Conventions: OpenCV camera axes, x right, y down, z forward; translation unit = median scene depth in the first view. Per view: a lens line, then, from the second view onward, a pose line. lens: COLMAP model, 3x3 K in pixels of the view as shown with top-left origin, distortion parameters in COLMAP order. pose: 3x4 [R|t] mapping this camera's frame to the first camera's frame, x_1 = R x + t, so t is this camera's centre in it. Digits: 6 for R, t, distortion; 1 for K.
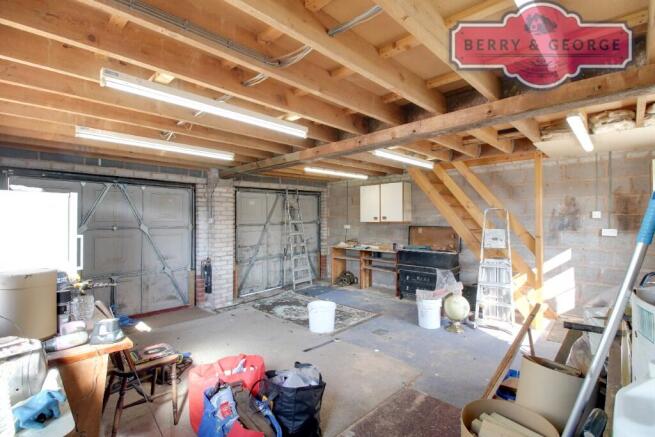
lens RADIAL K [[310.9, 0, 339.5], [0, 310.9, 214.6], [0, 0, 1]] dist [-0.000110, -0.000028]
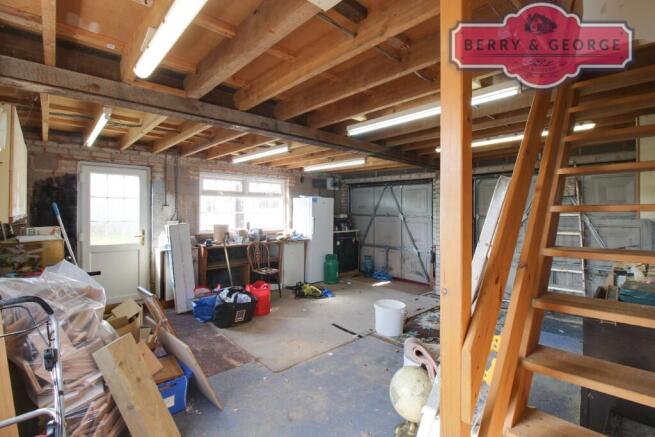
lens RADIAL K [[310.9, 0, 339.5], [0, 310.9, 214.6], [0, 0, 1]] dist [-0.000110, -0.000028]
pose [[-0.061663, 0.024833, -0.997788, 0.895926], [0.008643, 0.999666, 0.024345, -0.005775], [0.998060, -0.007123, -0.061857, 0.933954]]
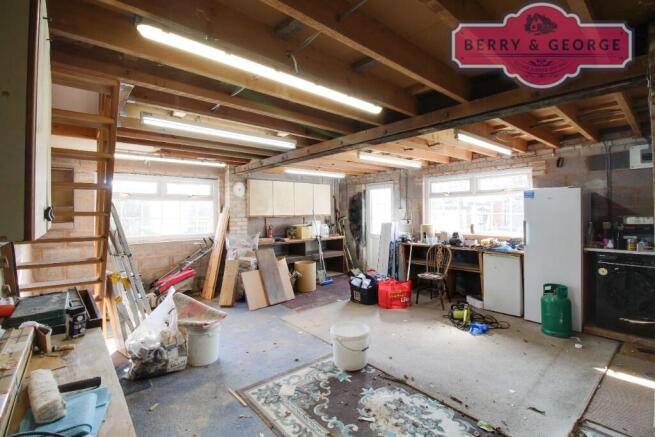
lens RADIAL K [[301.1, 0, 325.9], [0, 301.1, 215.2], [0, 0, 1]] dist [-0.000191, -0.000024]
pose [[-0.991576, 0.012616, 0.128908, -0.098382], [0.011397, 0.999883, -0.010195, 0.028894], [-0.129021, -0.008640, -0.991604, 1.759409]]
